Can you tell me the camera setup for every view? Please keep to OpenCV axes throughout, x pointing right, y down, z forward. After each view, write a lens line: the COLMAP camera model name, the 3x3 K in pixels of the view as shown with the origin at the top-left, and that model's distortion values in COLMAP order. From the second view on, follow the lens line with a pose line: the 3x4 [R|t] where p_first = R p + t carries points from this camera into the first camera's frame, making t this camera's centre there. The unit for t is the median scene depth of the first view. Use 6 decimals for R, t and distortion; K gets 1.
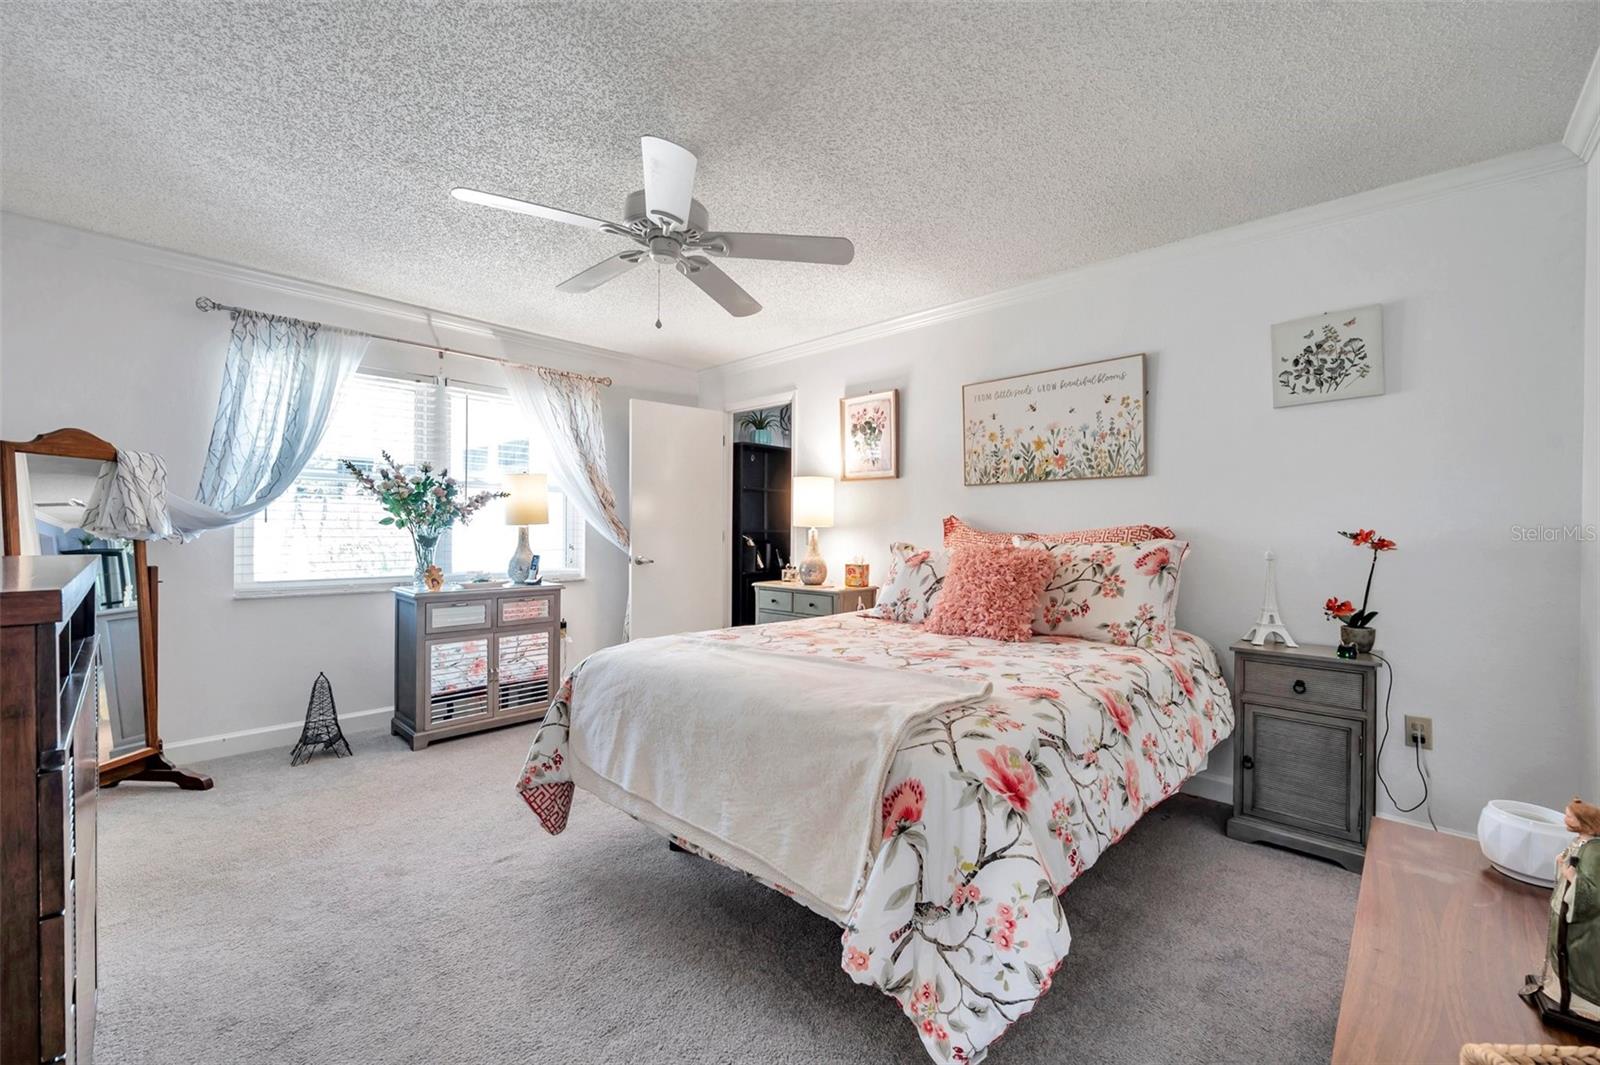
lens RADIAL K [[631.8, 0, 802.7], [0, 631.8, 529.6], [0, 0, 1]] dist [-0.001600, -0.000085]
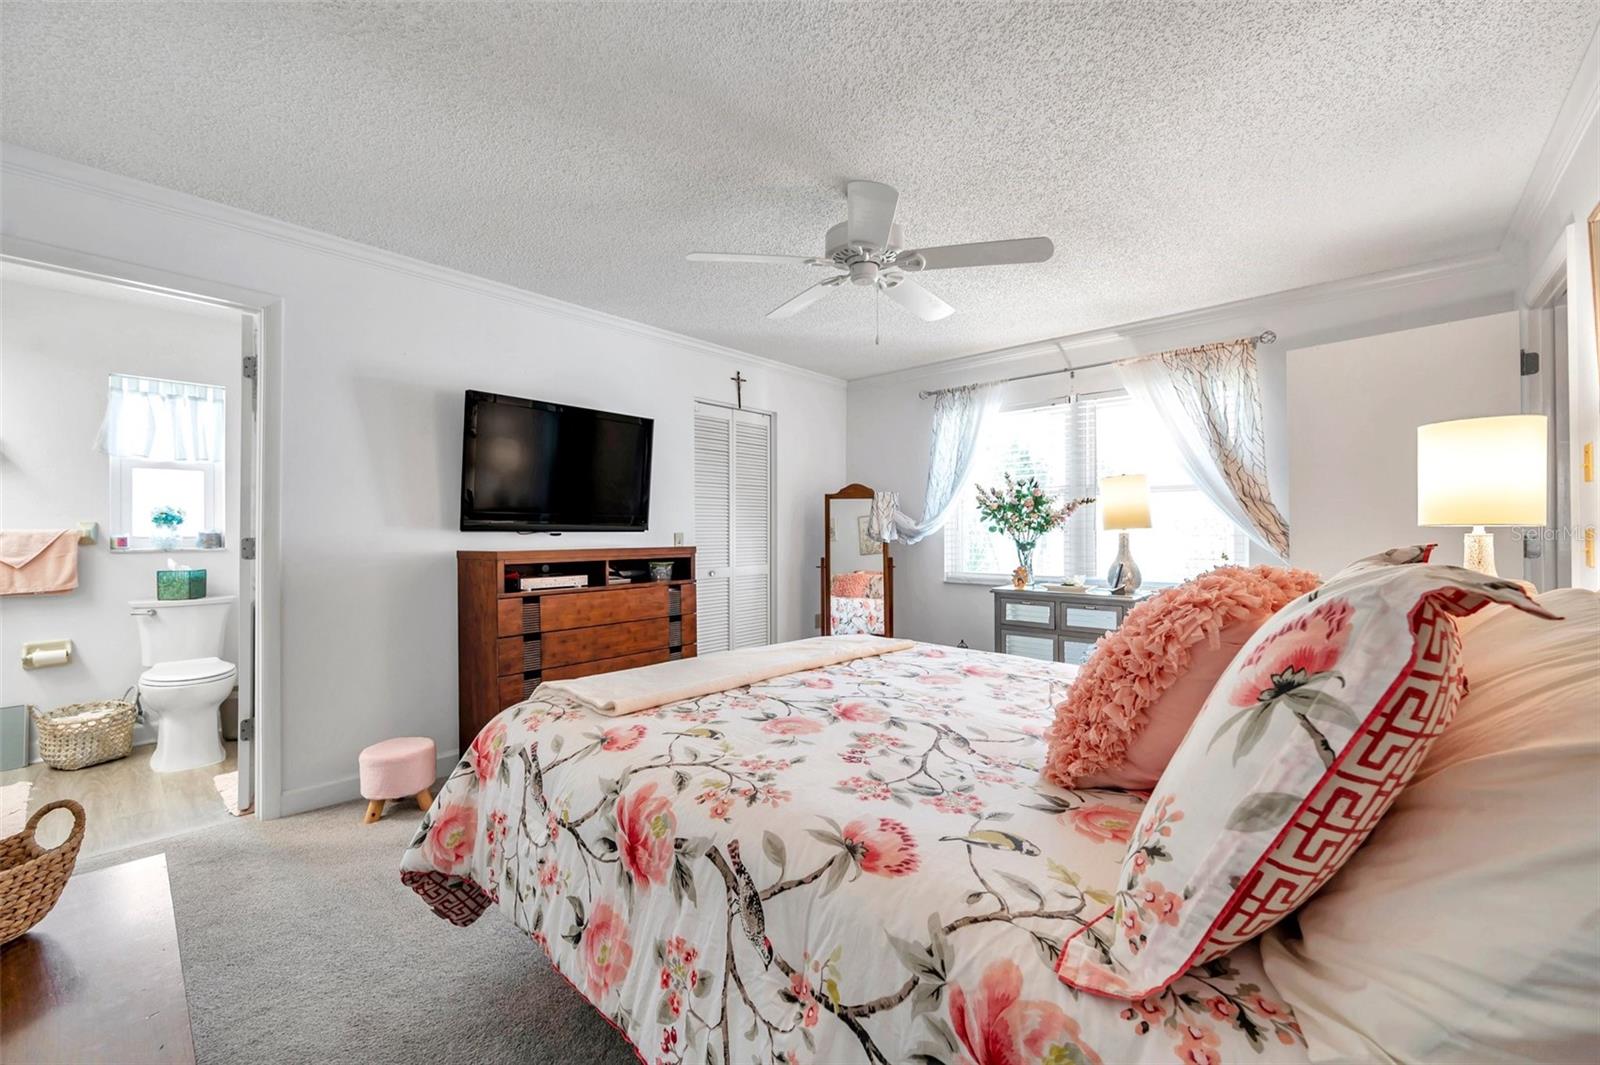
lens RADIAL K [[631.8, 0, 802.7], [0, 631.8, 529.6], [0, 0, 1]] dist [-0.001600, -0.000085]
pose [[0.018690, -0.012629, -0.999746, 0.546084], [-0.001641, 0.999918, -0.012662, 0.003735], [0.999824, 0.001877, 0.018668, 0.568232]]
